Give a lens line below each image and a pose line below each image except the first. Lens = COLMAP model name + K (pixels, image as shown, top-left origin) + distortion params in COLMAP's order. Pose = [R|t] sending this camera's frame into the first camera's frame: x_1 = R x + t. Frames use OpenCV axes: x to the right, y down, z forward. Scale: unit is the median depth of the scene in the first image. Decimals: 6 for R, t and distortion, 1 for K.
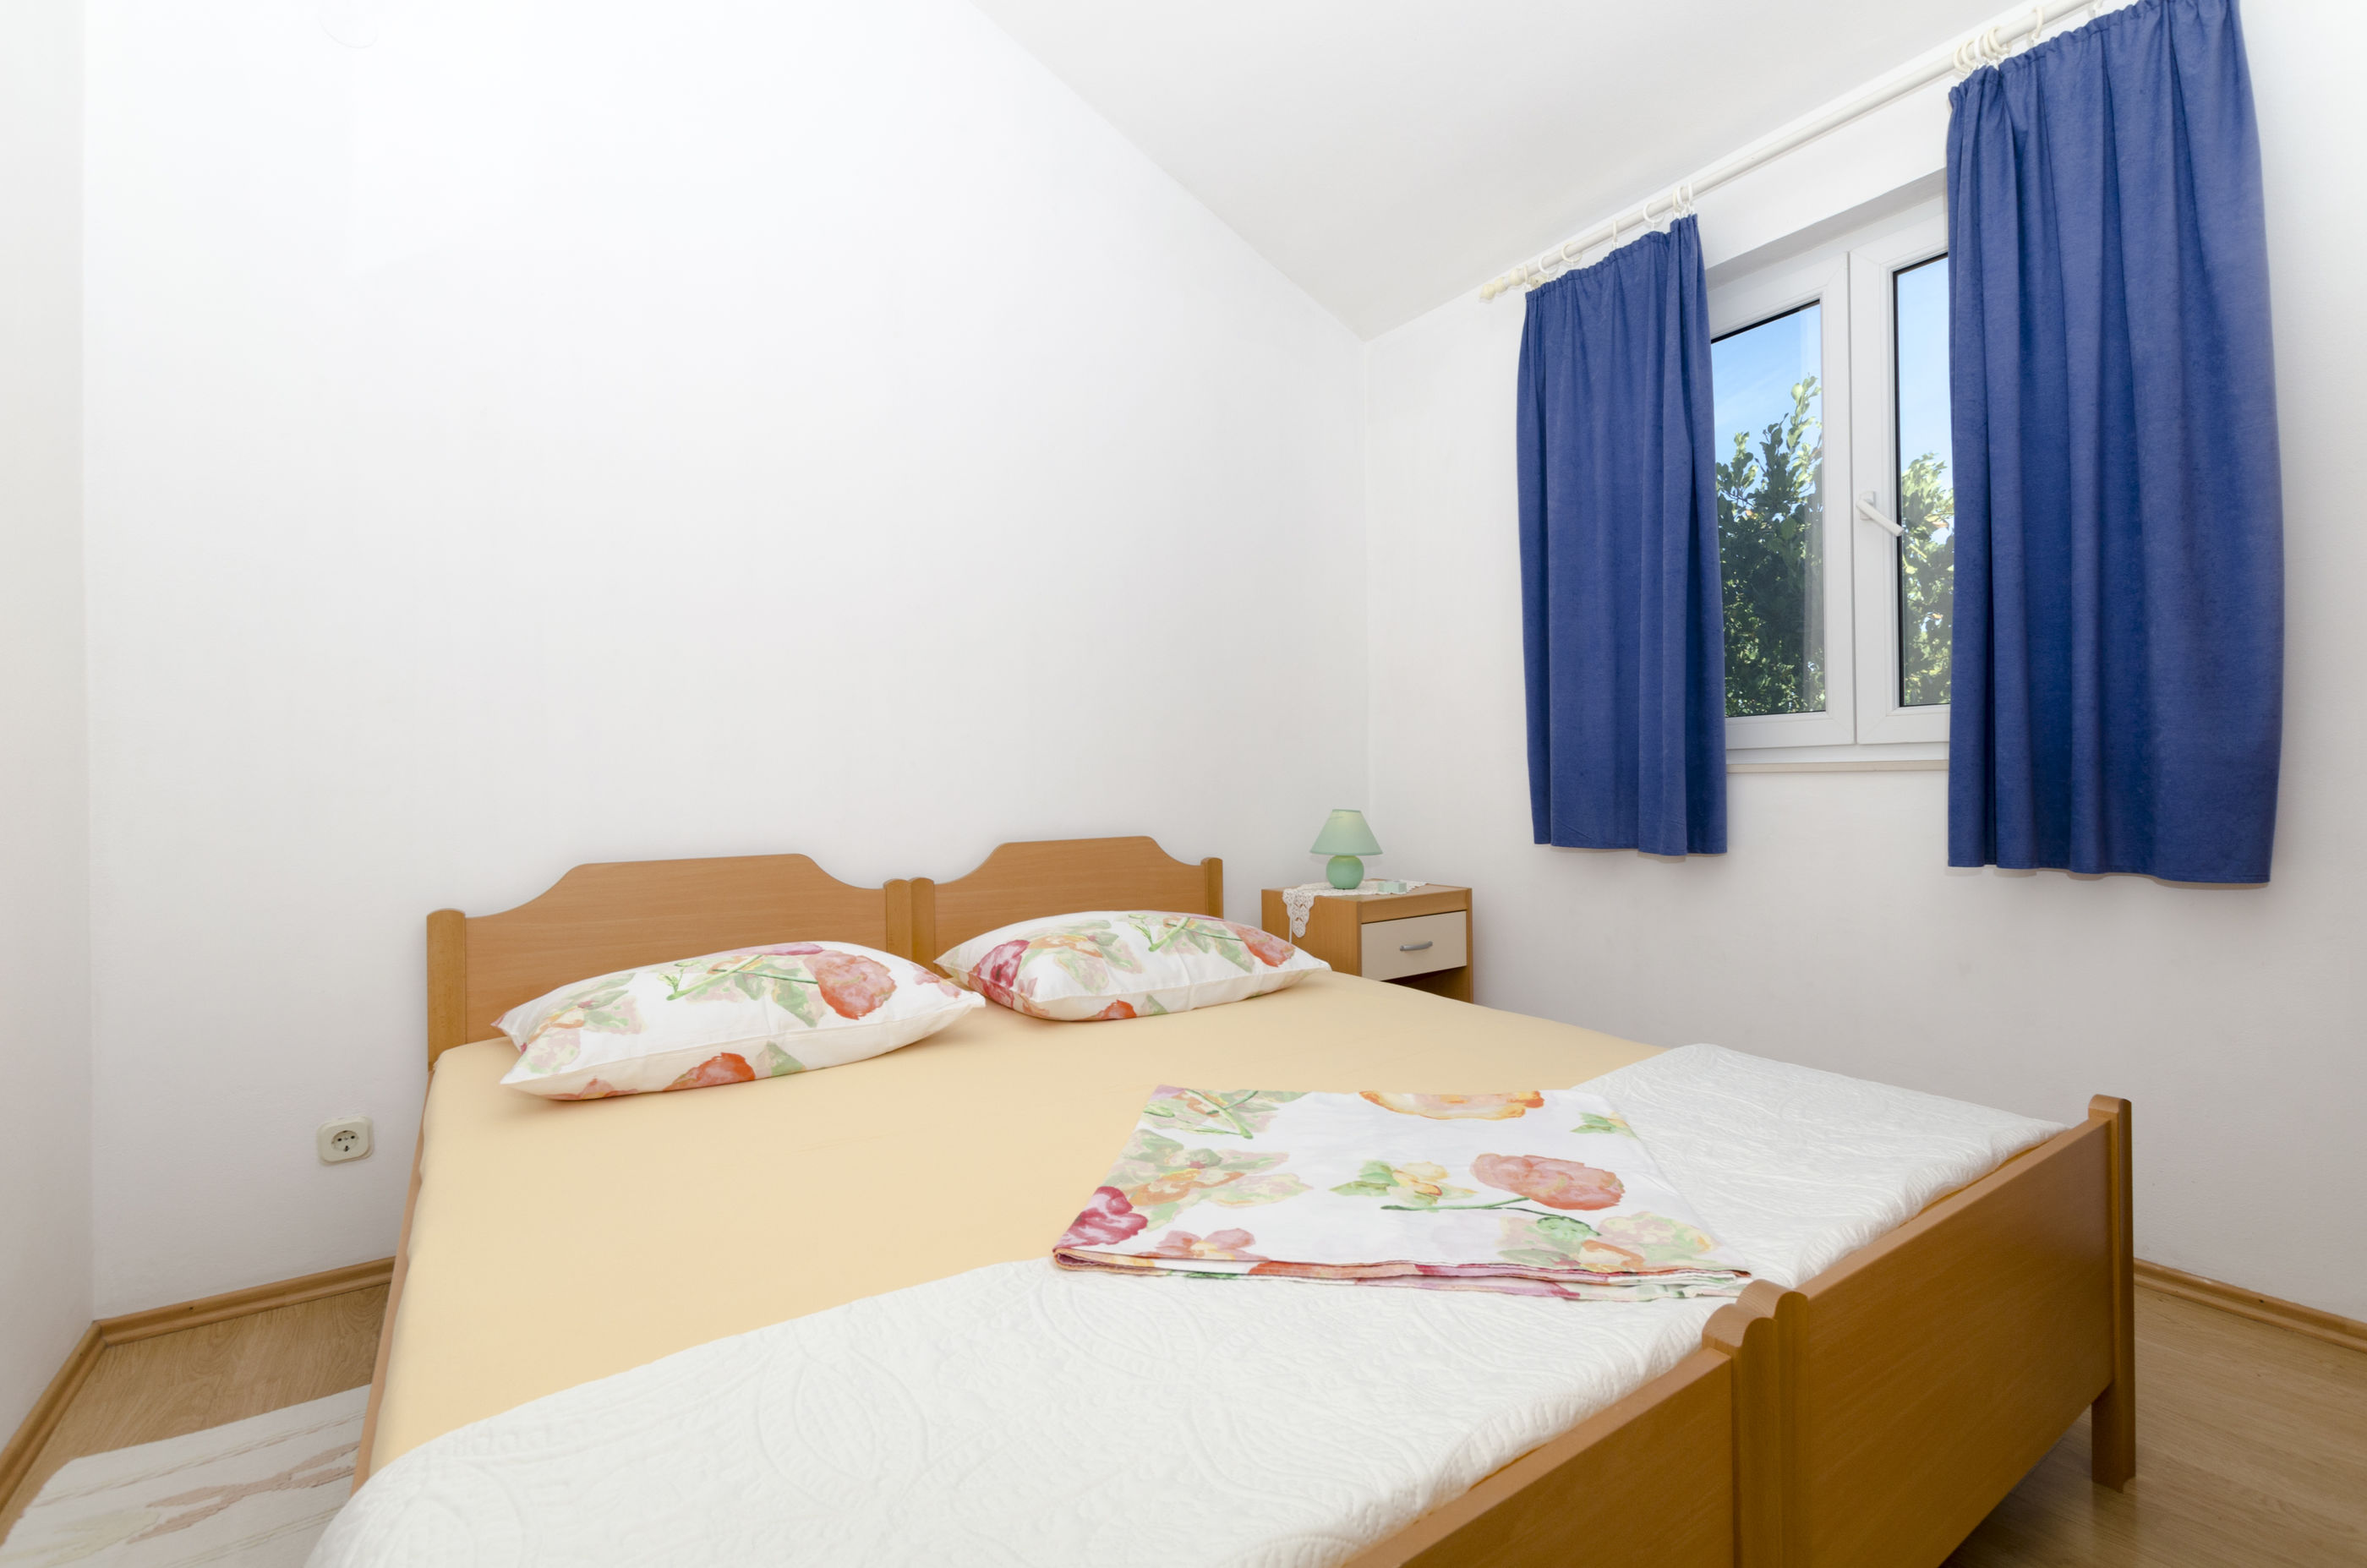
lens RADIAL K [[1035.9, 0, 1221.6], [0, 1035.9, 769.8], [0, 0, 1]] dist [0.011936, -0.003752]
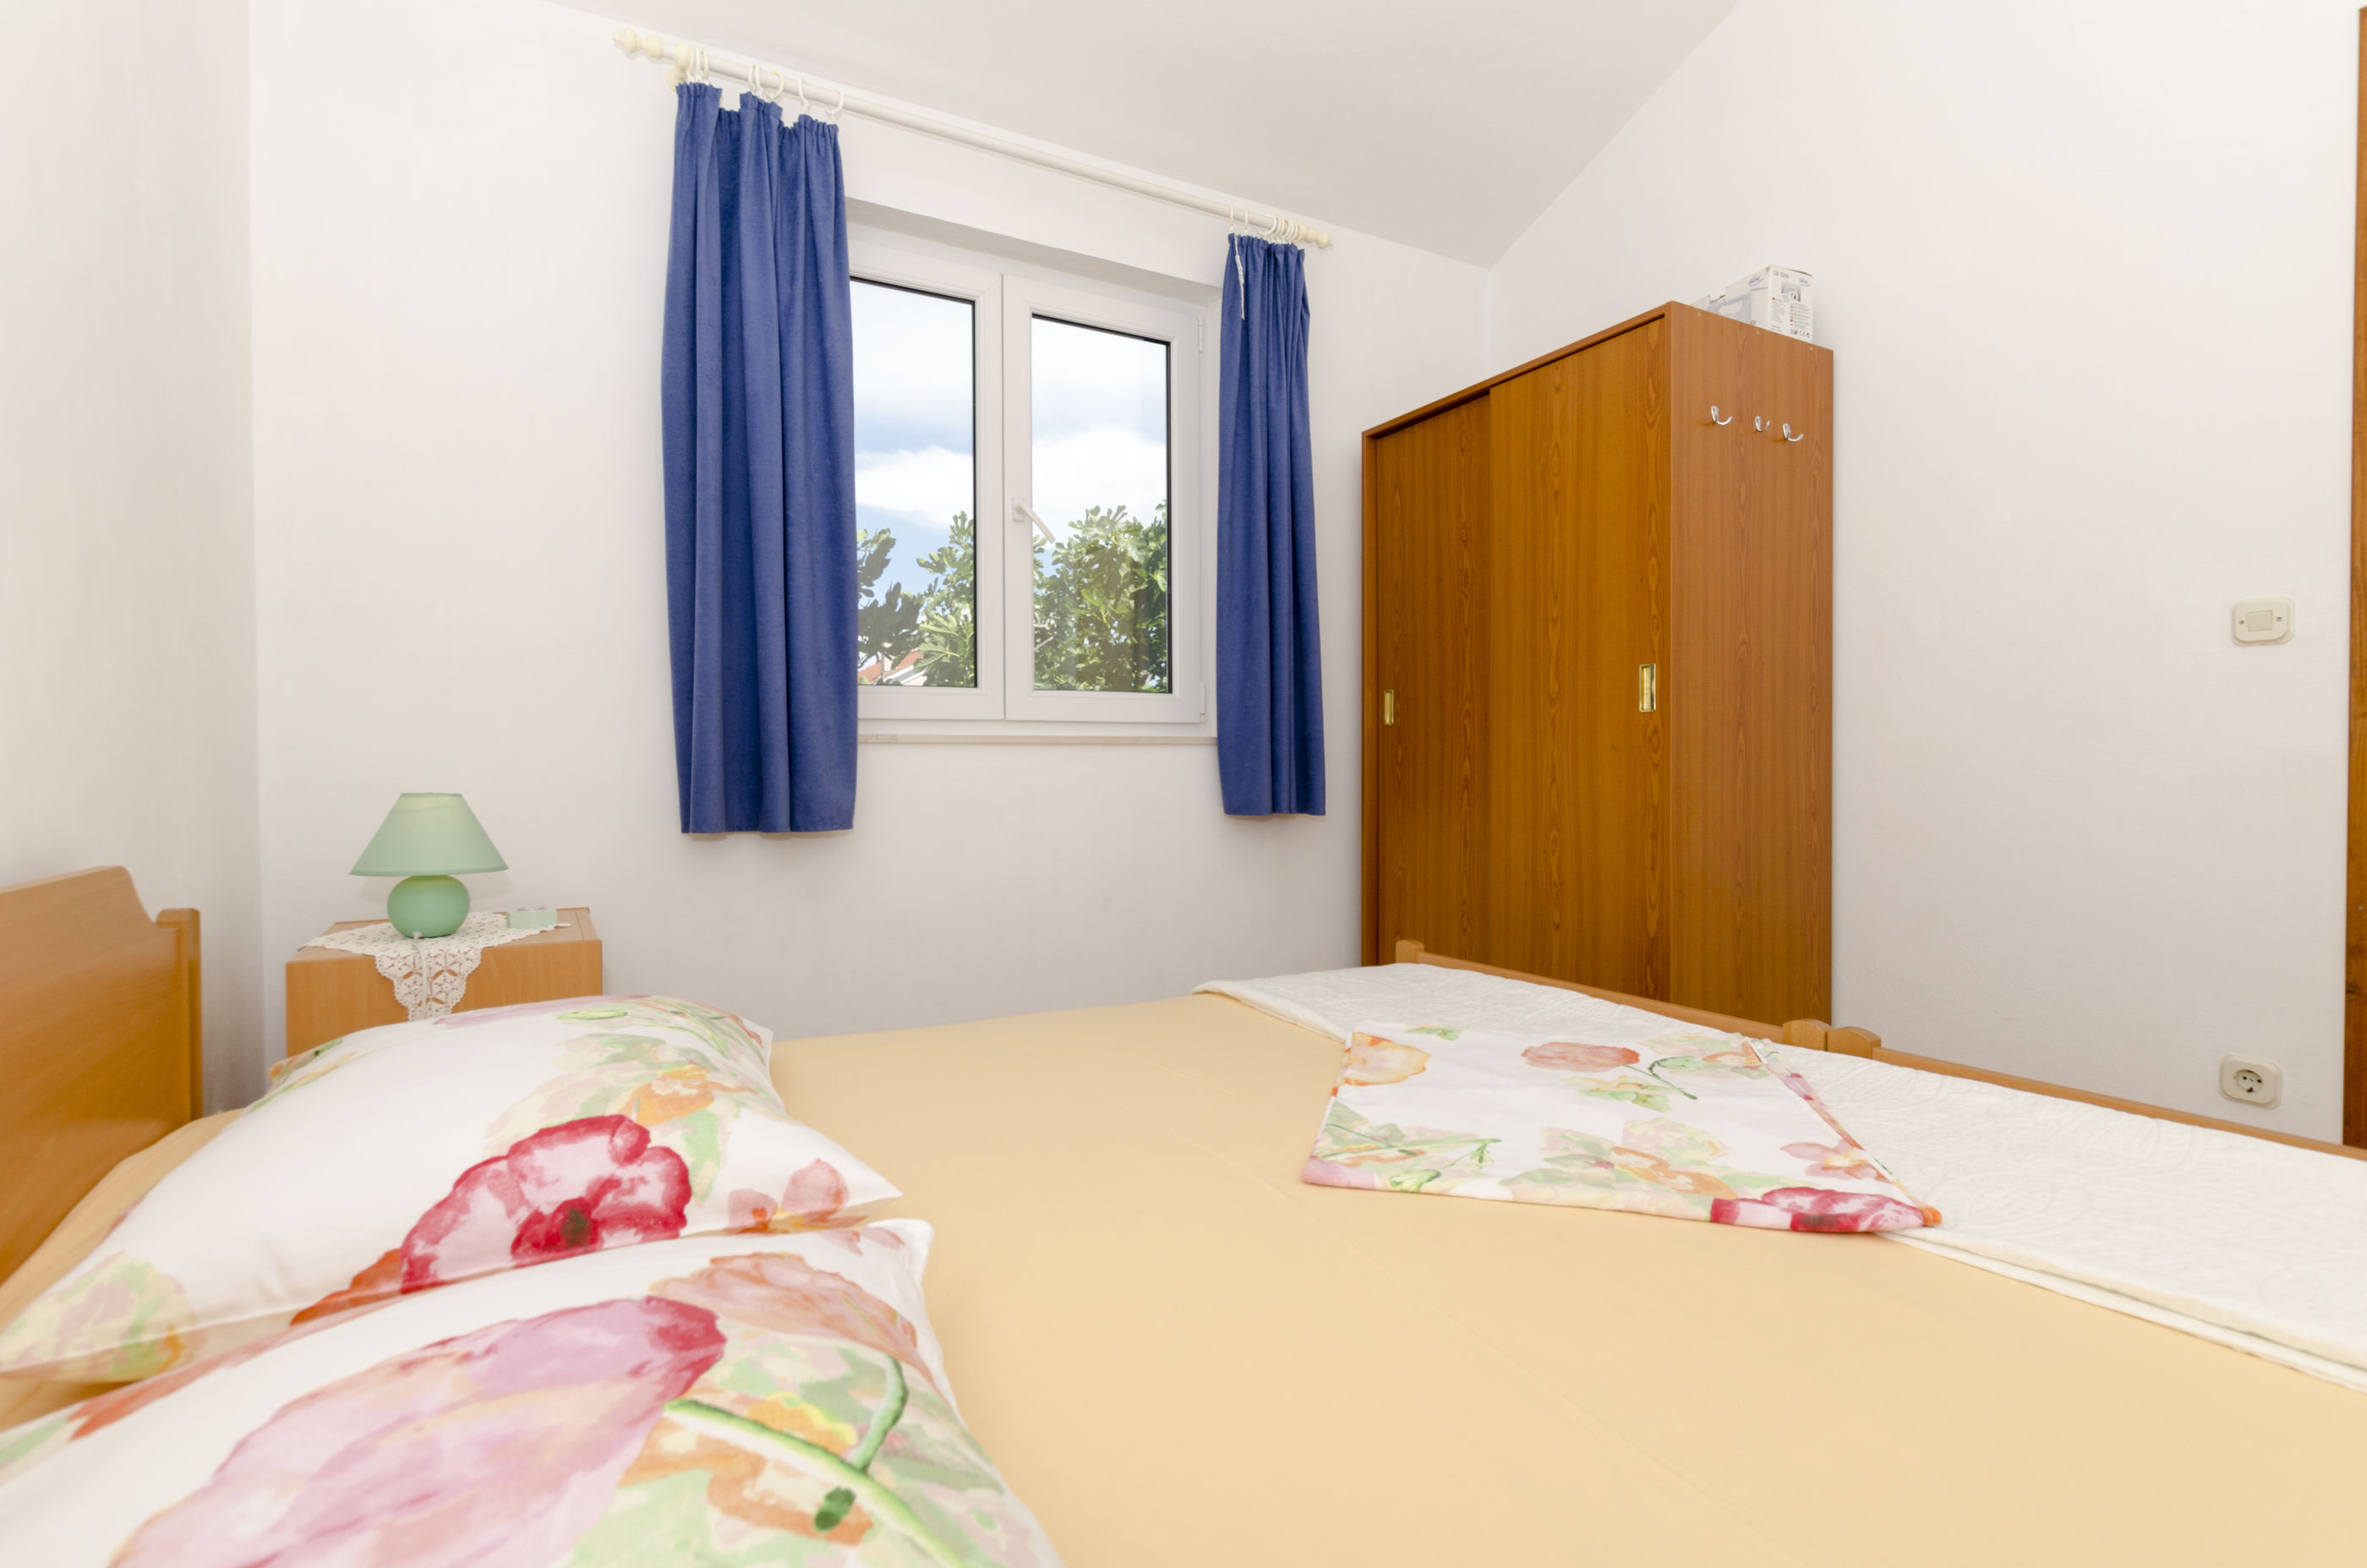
lens RADIAL K [[1077.8, 0, 1187.6], [0, 1077.8, 779.4], [0, 0, 1]] dist [0.000487, -0.000069]
pose [[0.111997, -0.004482, 0.993698, -0.815509], [-0.009983, 0.999934, 0.005635, 0.048525], [-0.993658, -0.010552, 0.111945, 1.062363]]
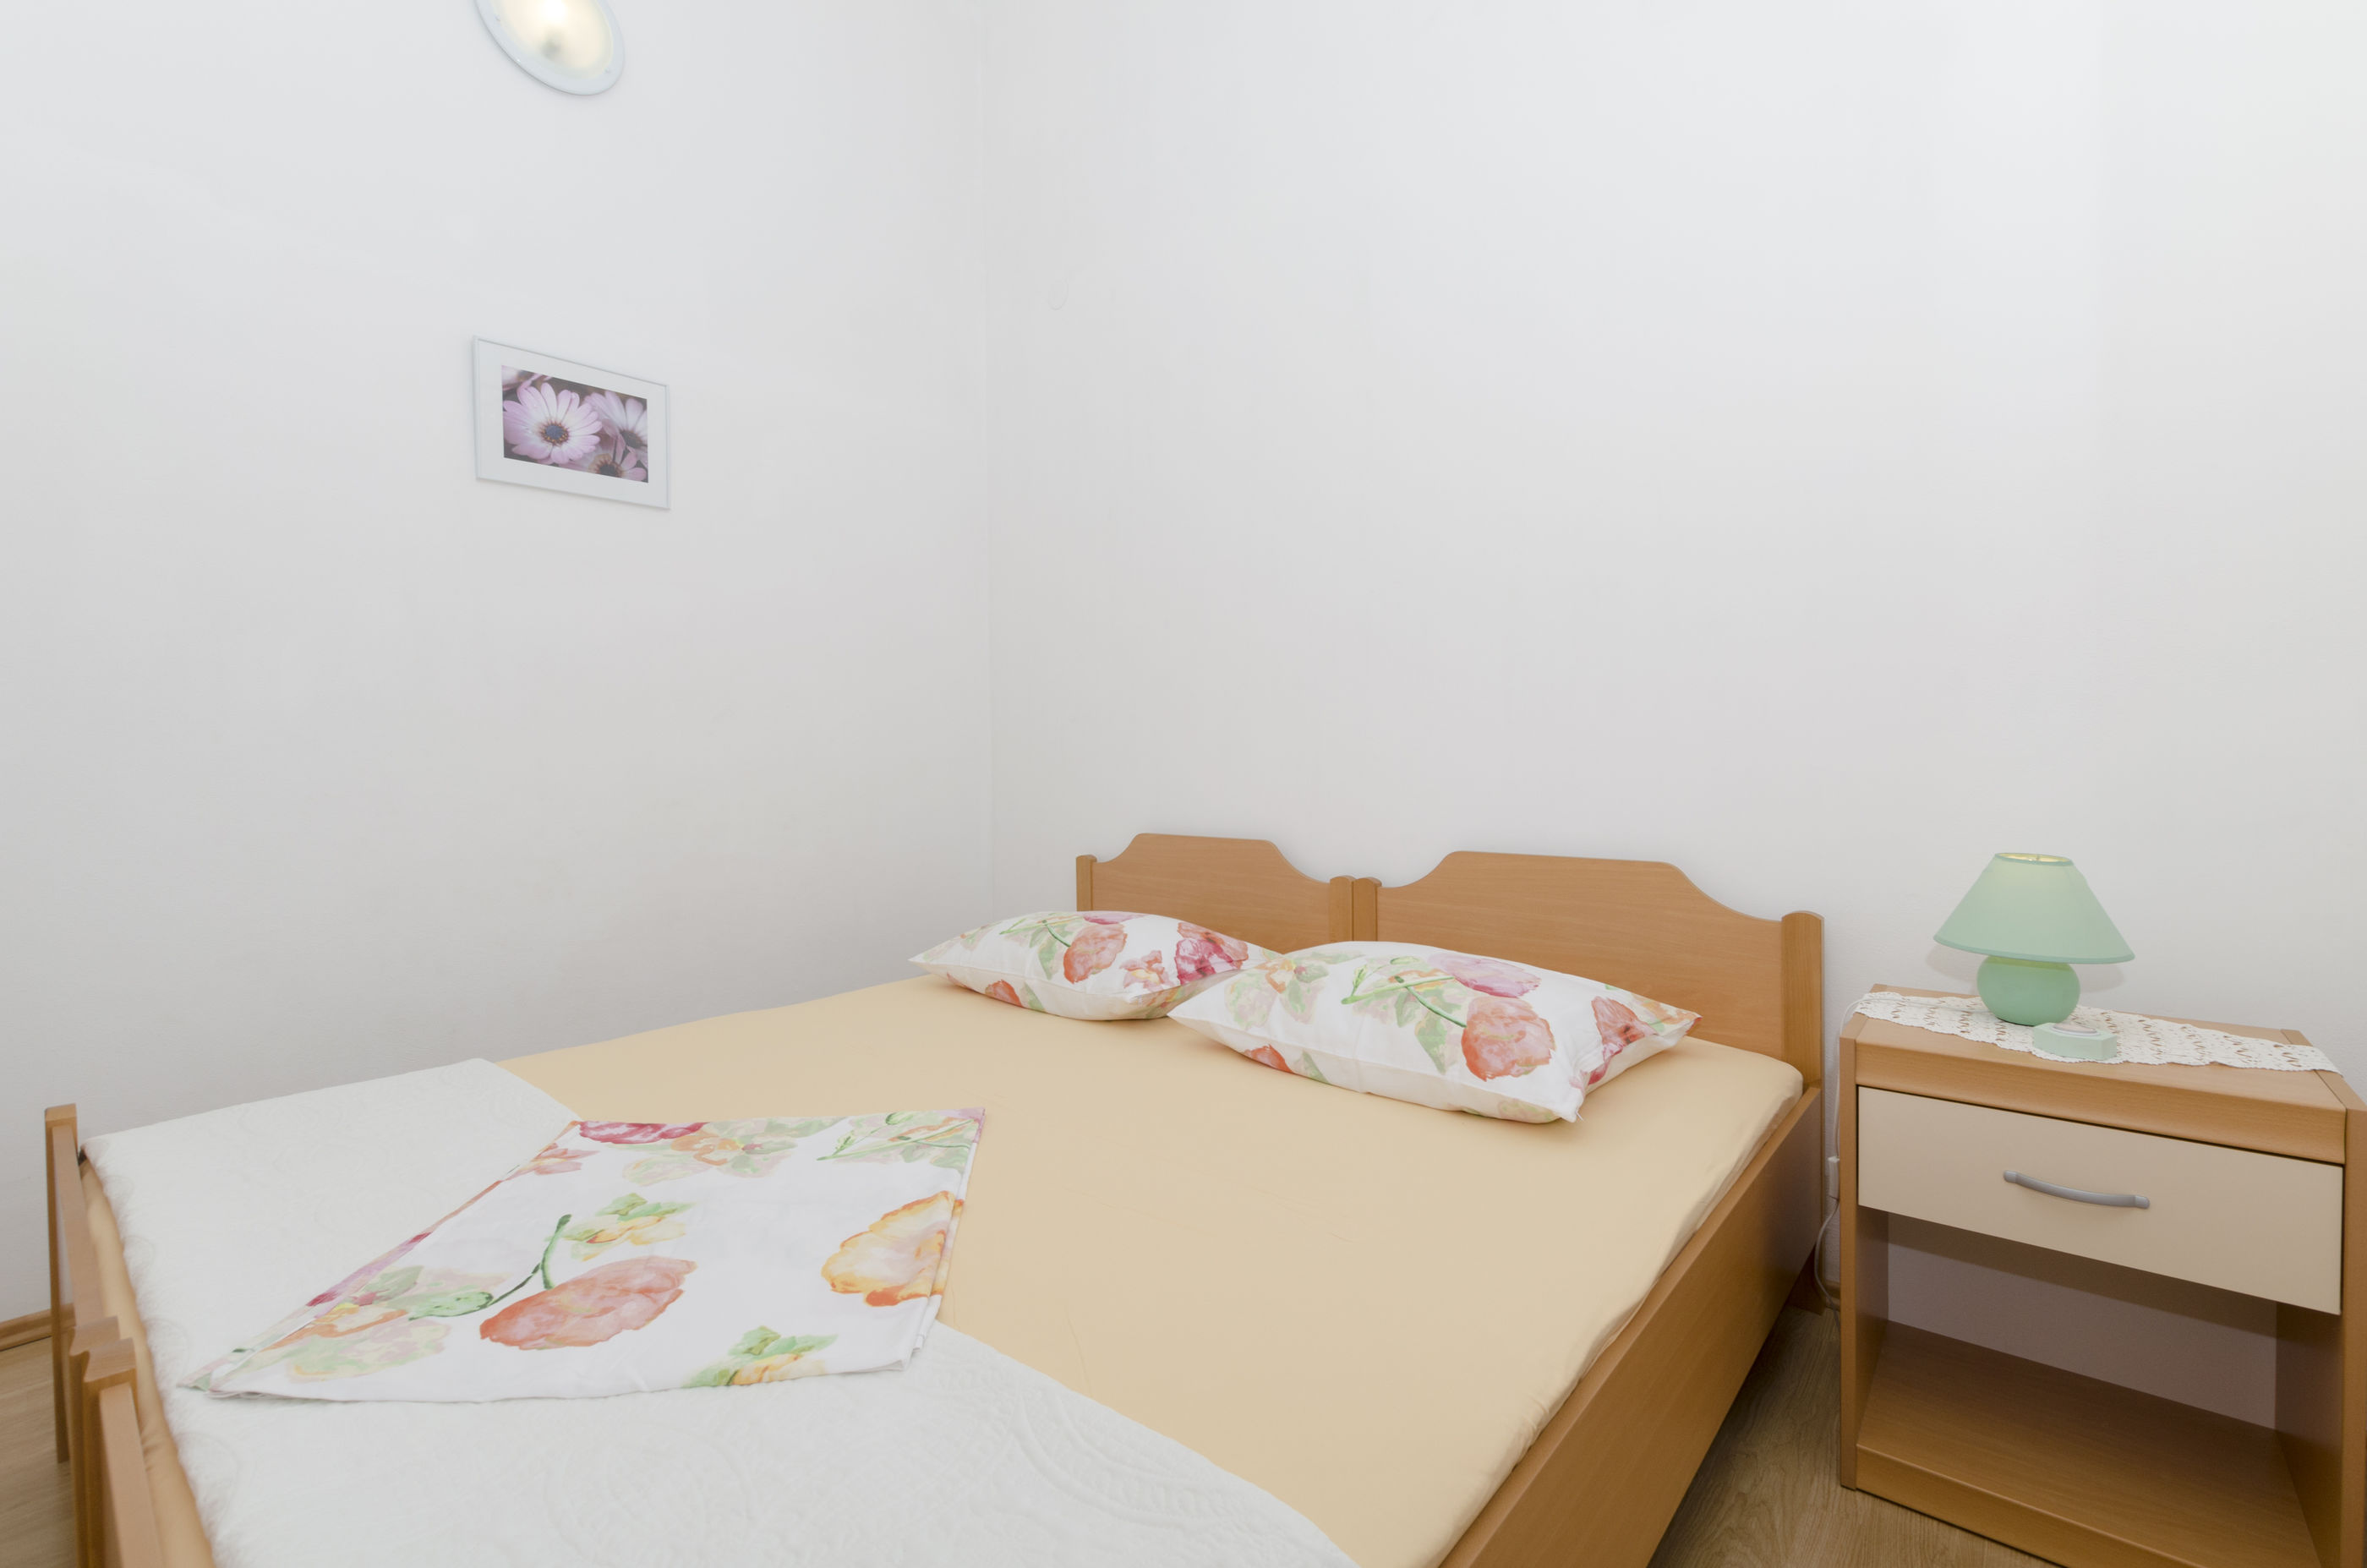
lens RADIAL K [[1035.9, 0, 1179.1], [0, 1035.9, 774.7], [0, 0, 1]] dist [0.011936, -0.003752]
pose [[0.217488, 0.028538, -0.975646, 0.990754], [0.018420, 0.999274, 0.033335, -0.043424], [0.975889, -0.025222, 0.216805, 1.036938]]
